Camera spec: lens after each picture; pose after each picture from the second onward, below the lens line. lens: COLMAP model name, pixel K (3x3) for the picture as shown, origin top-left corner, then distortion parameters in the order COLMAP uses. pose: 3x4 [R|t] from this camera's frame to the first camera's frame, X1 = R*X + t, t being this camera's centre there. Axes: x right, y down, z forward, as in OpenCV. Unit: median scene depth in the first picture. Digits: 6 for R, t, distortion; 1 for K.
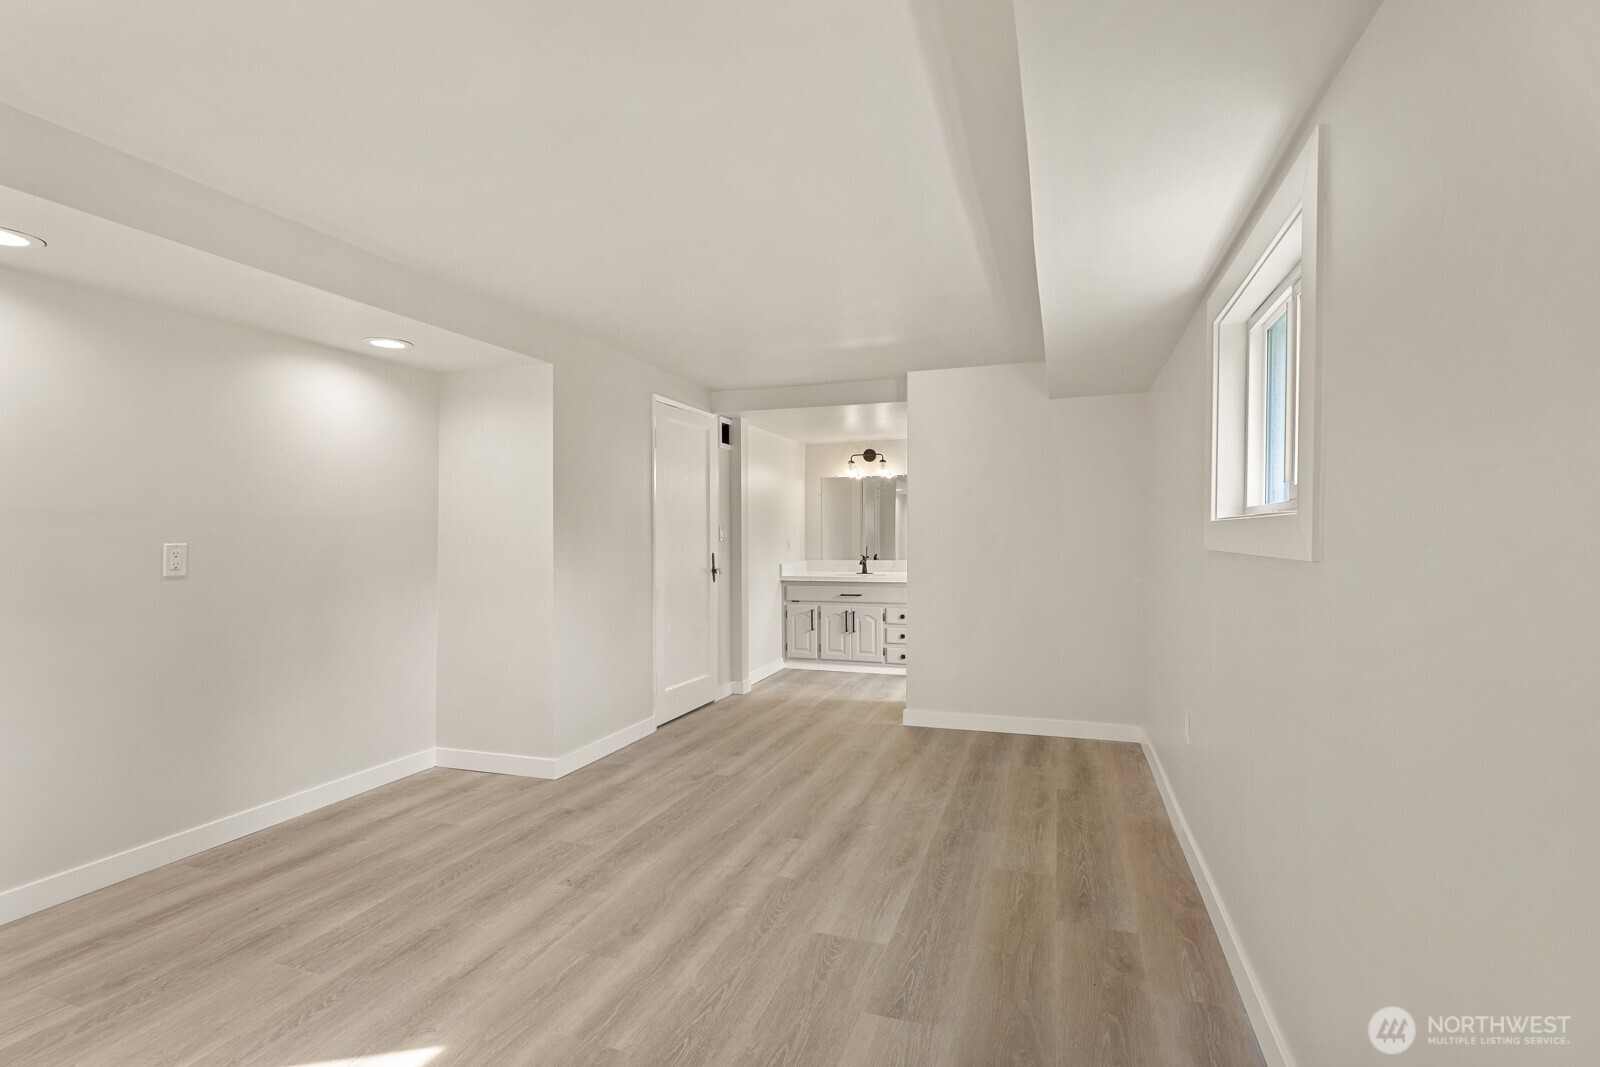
lens RADIAL K [[780.1, 0, 800.0], [0, 780.1, 536.1], [0, 0, 1]] dist [-0.000050, 0.000000]
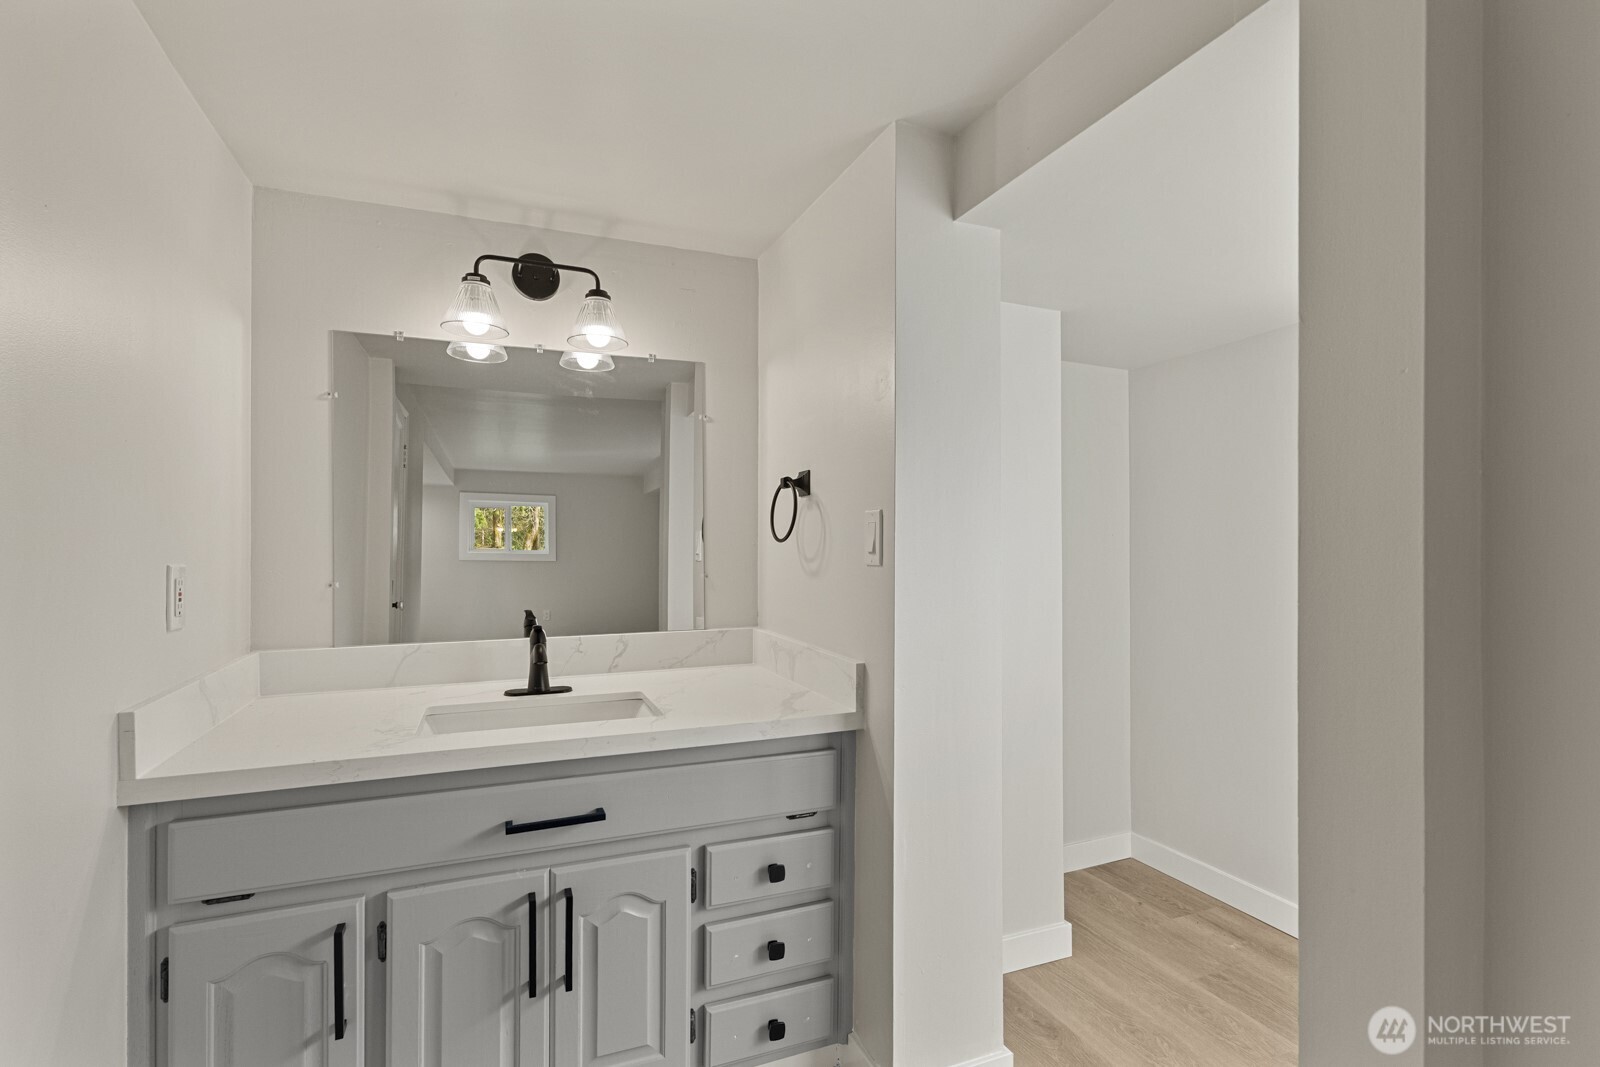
lens RADIAL K [[741.4, 0, 798.4], [0, 741.4, 543.5], [0, 0, 1]] dist [0.001926, -0.000993]
pose [[0.748491, -0.001713, 0.663143, -0.021772], [0.002820, 0.999996, -0.000600, -0.003093], [-0.663139, 0.002319, 0.748492, 0.778845]]
